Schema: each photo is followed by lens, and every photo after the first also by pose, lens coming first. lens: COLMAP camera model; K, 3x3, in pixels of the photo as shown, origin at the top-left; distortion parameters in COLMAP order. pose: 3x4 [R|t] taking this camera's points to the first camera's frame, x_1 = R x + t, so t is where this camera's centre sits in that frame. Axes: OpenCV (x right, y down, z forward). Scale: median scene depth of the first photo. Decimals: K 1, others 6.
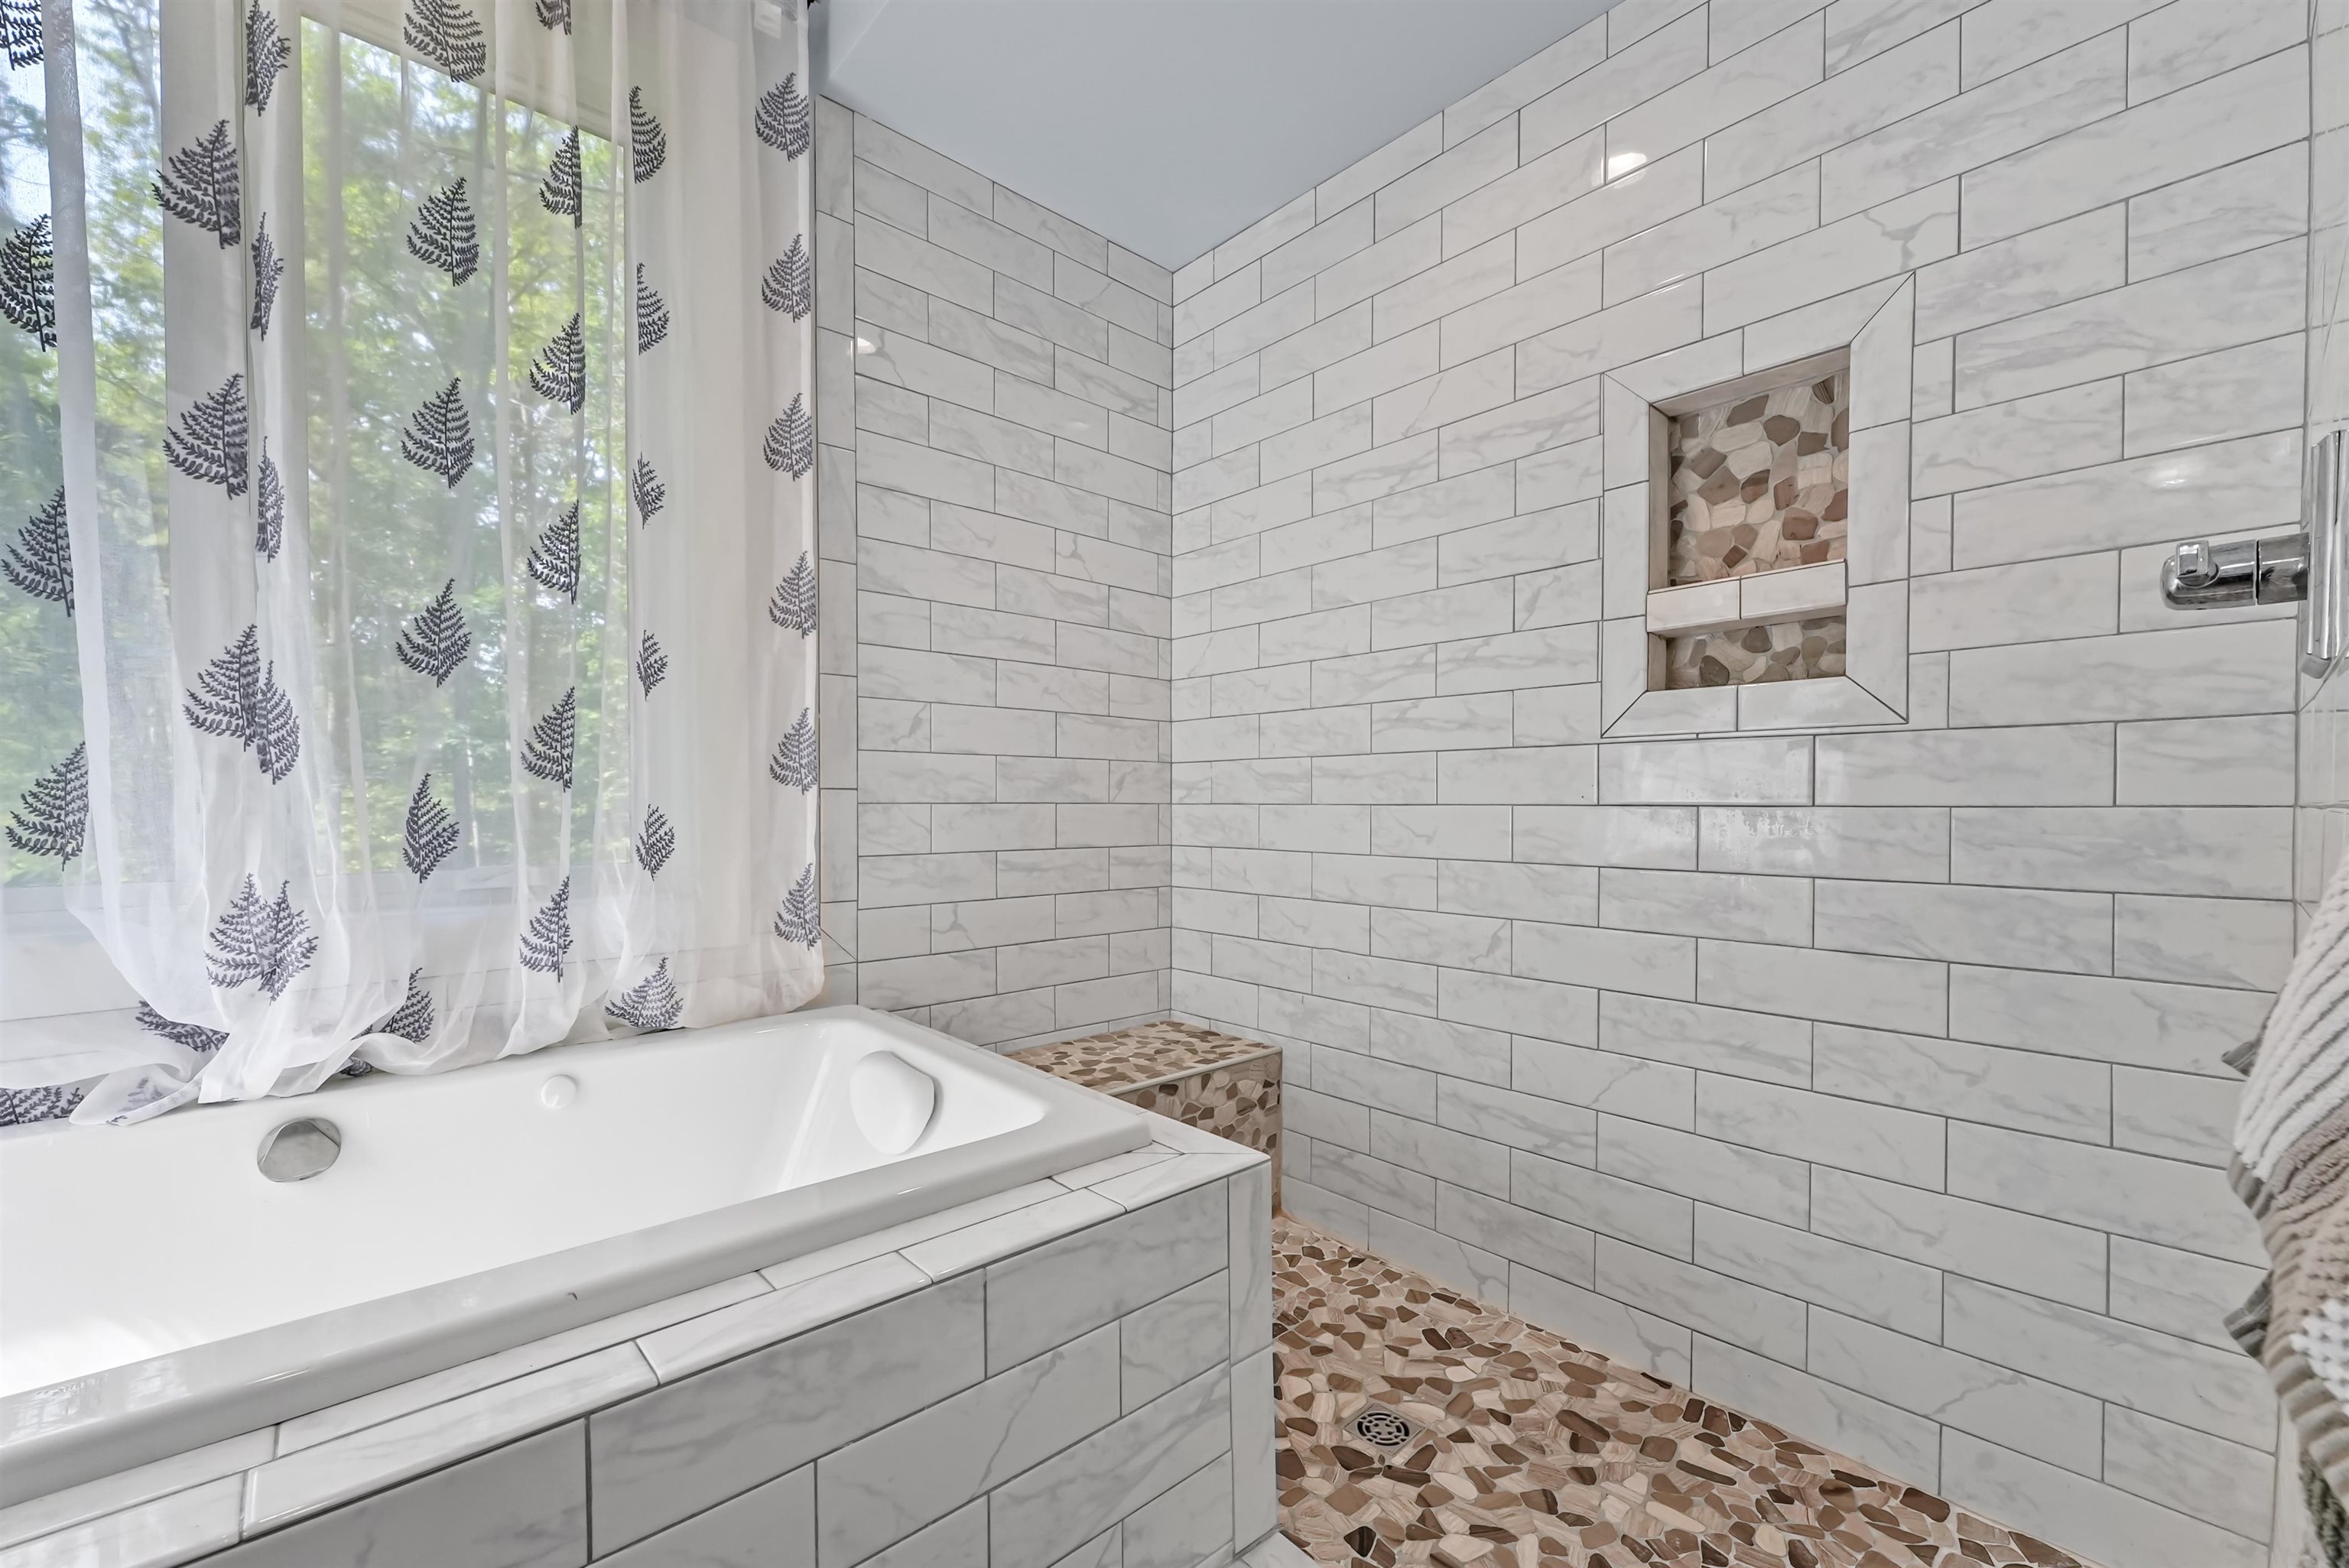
lens RADIAL K [[962.4, 0, 1181.8], [0, 962.4, 819.7], [0, 0, 1]] dist [-0.001878, -0.000058]
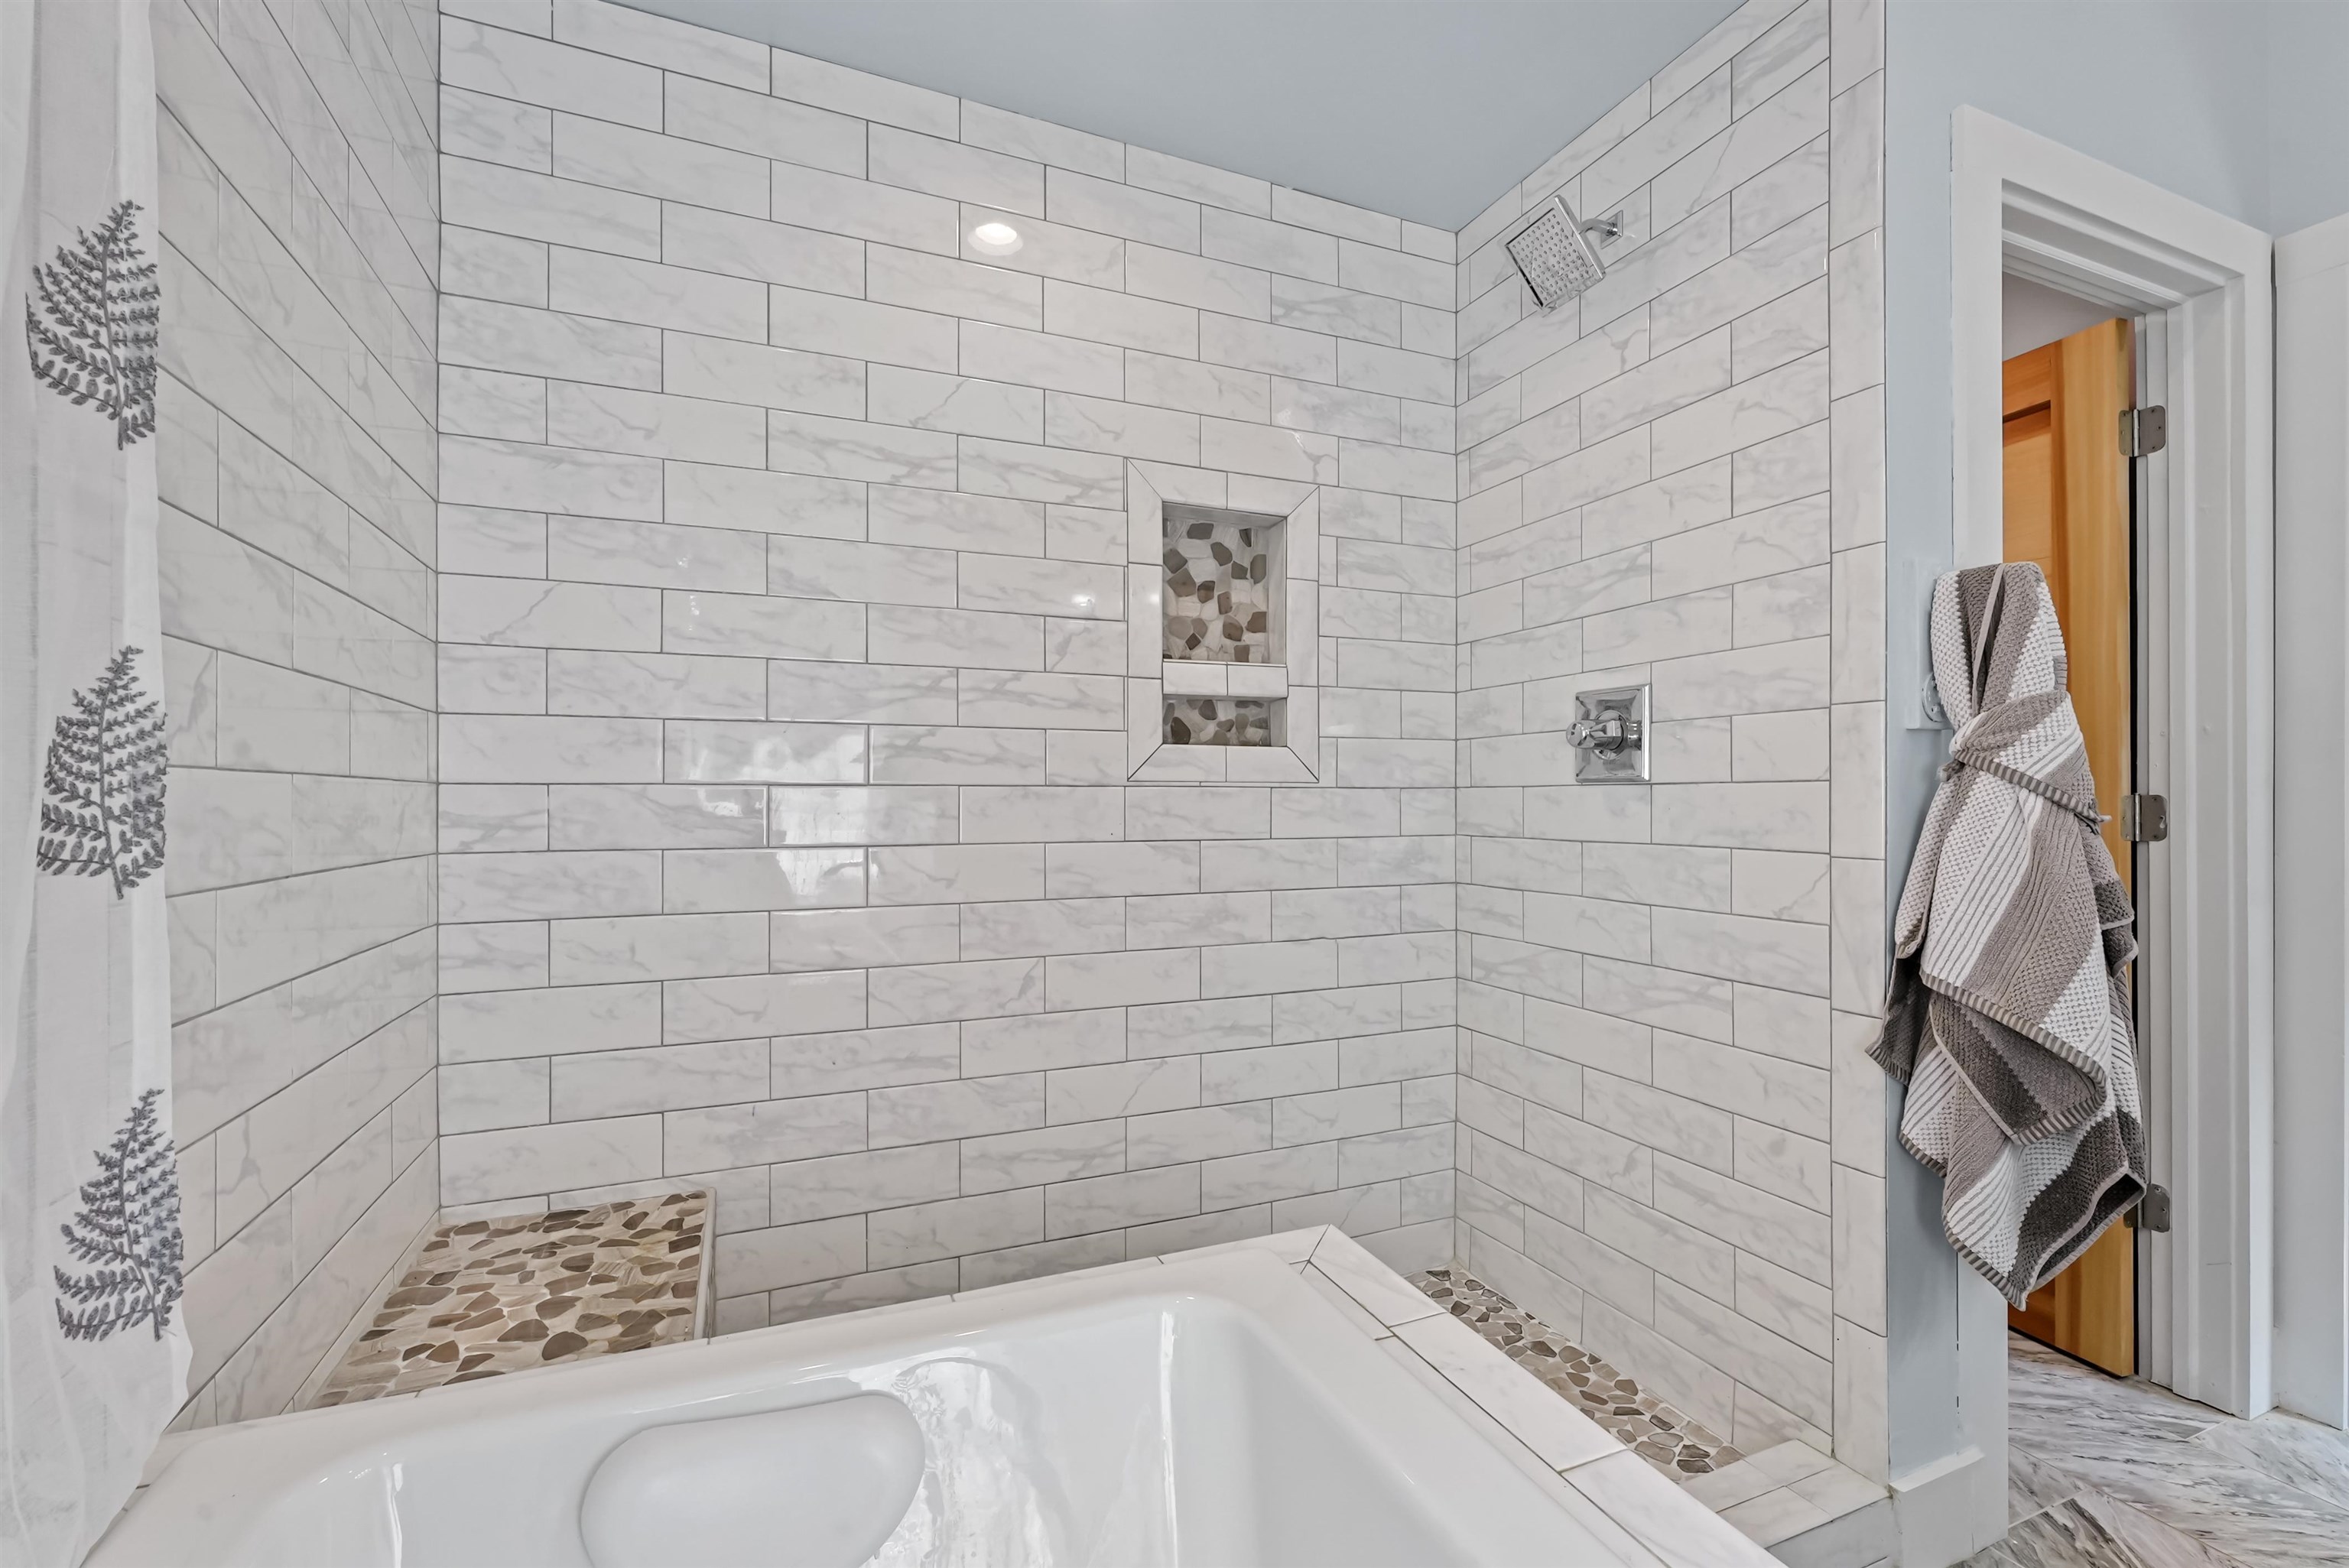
lens RADIAL K [[1013.0, 0, 1176.7], [0, 1013.0, 792.1], [0, 0, 1]] dist [-0.001979, -0.000417]
pose [[0.329535, 0.004693, 0.944132, -0.667195], [0.017146, 0.999793, -0.010954, -0.059285], [-0.943988, 0.019798, 0.329386, 0.565462]]
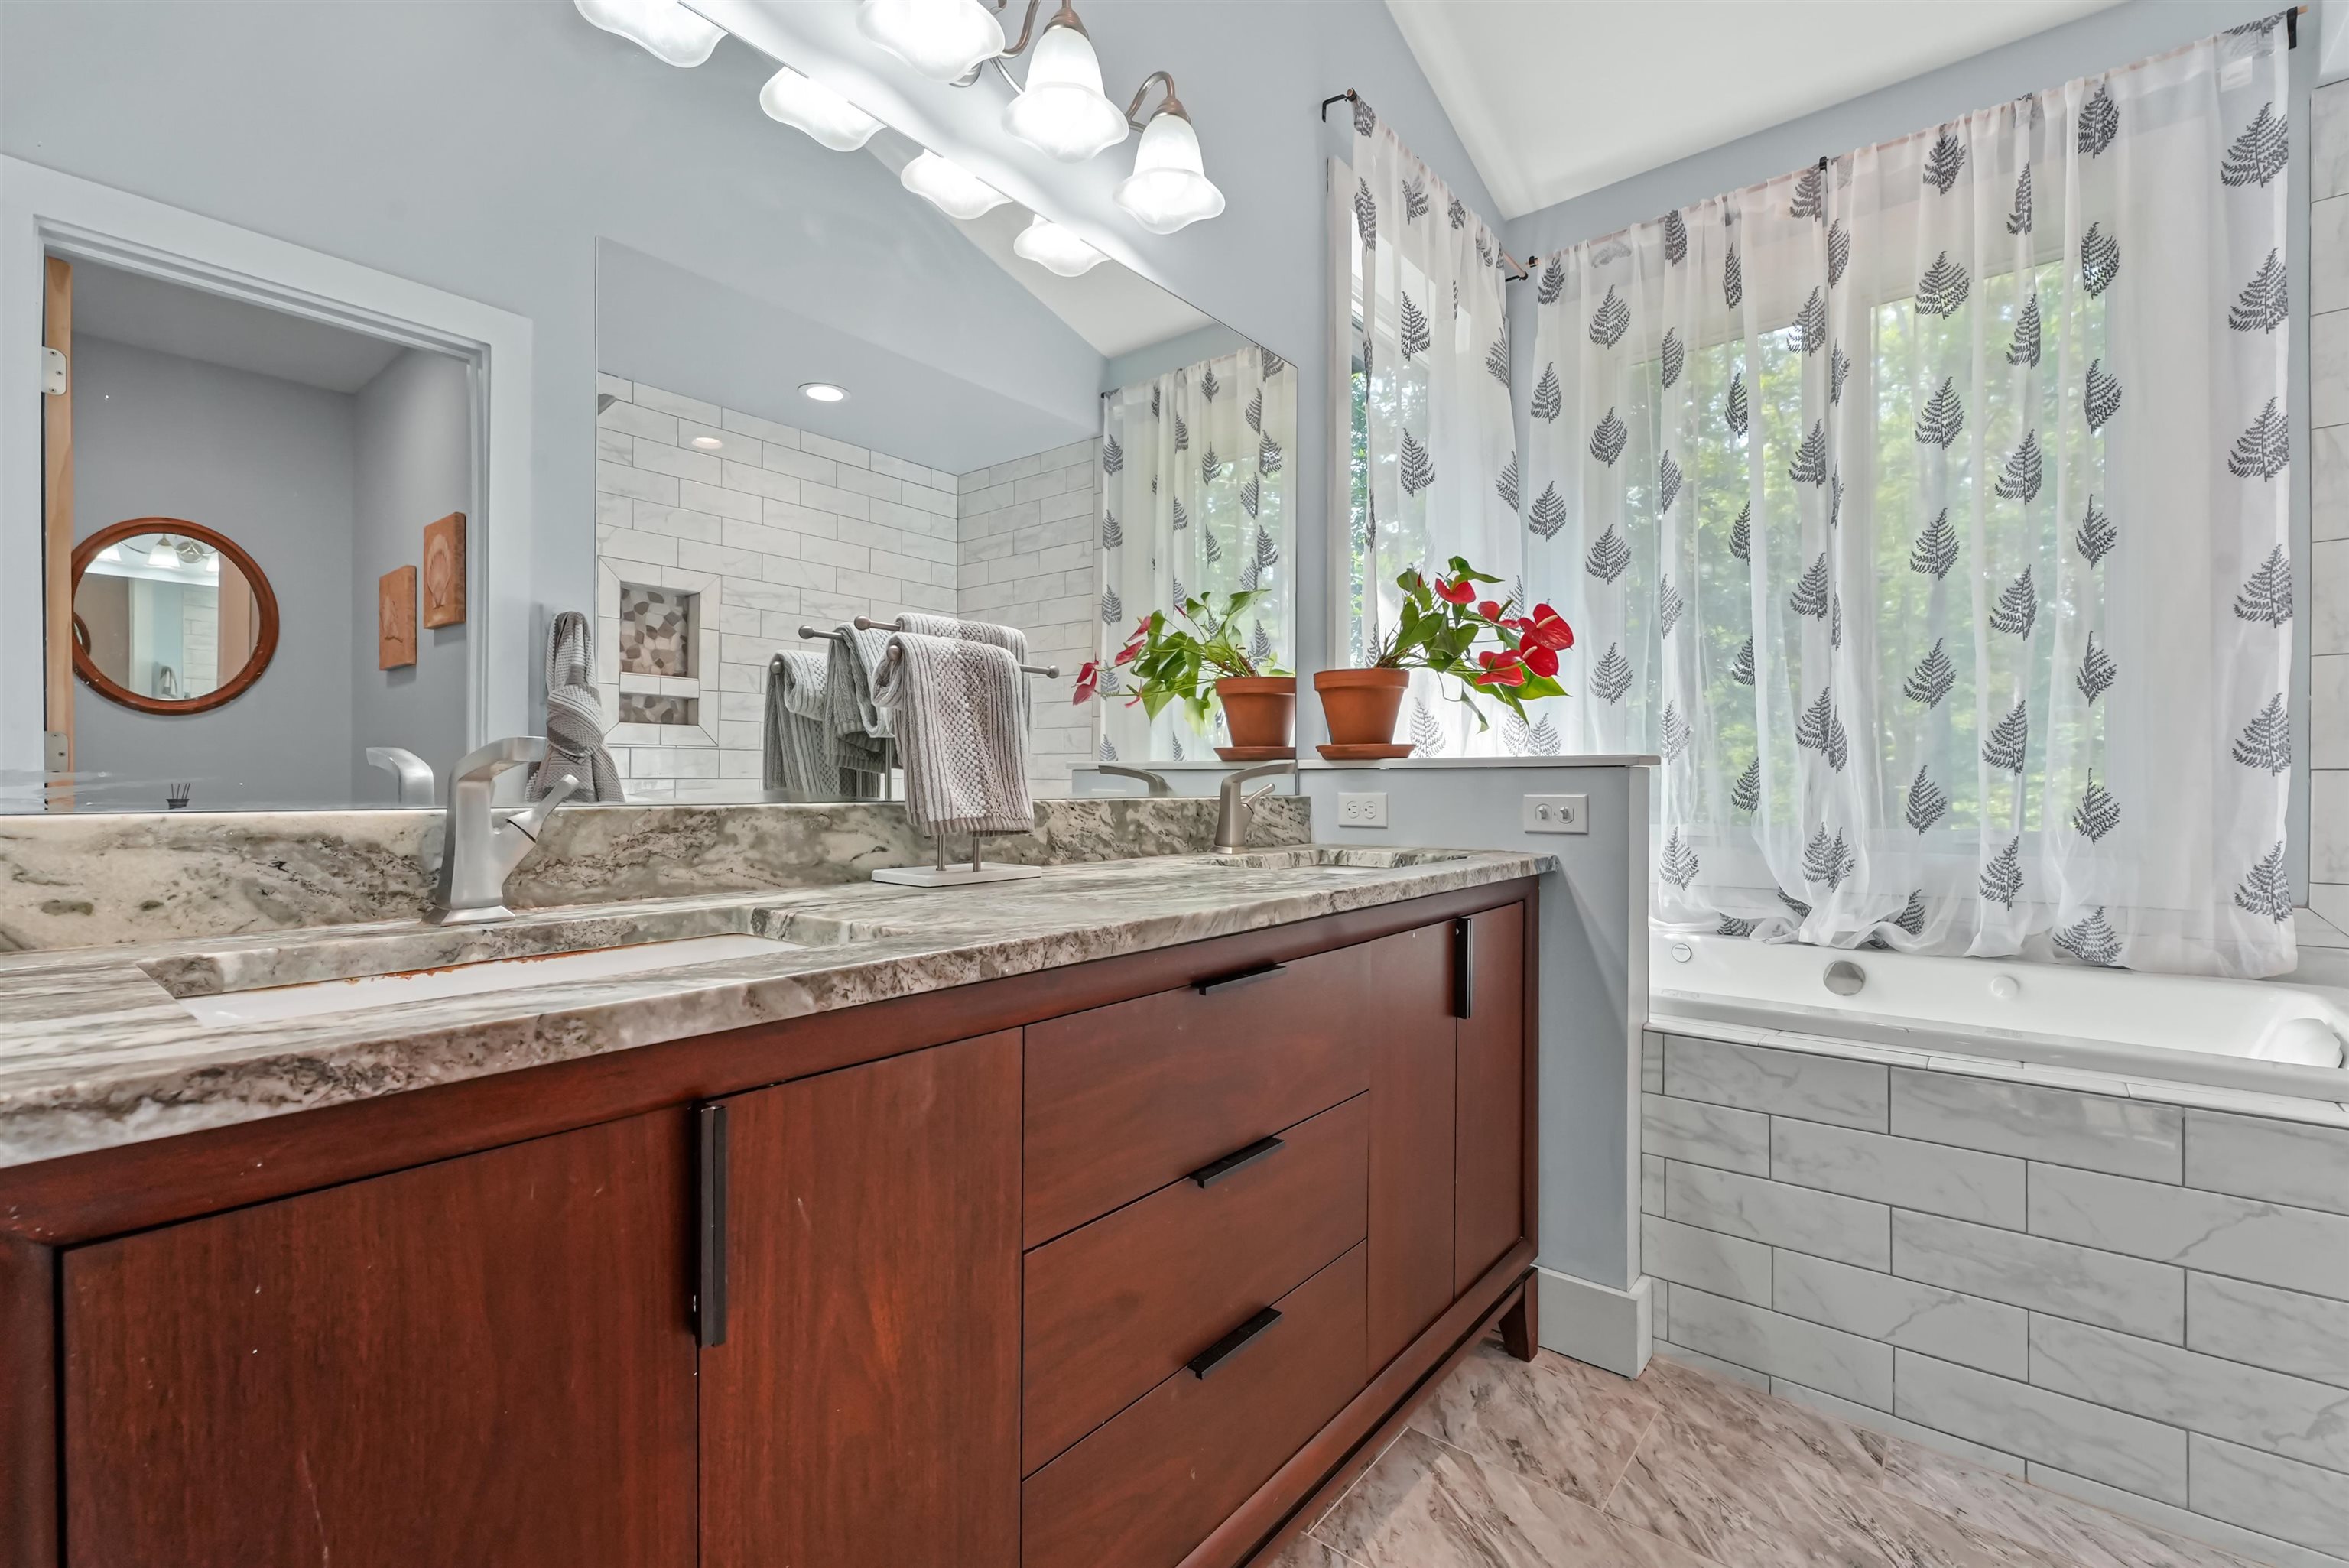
lens RADIAL K [[1013.0, 0, 1176.7], [0, 1013.0, 789.2], [0, 0, 1]] dist [-0.001979, -0.000417]
pose [[0.144697, 0.001627, -0.989475, 0.557644], [-0.018571, 0.999827, -0.001072, 0.012948], [0.989302, 0.018531, 0.144703, -0.368568]]
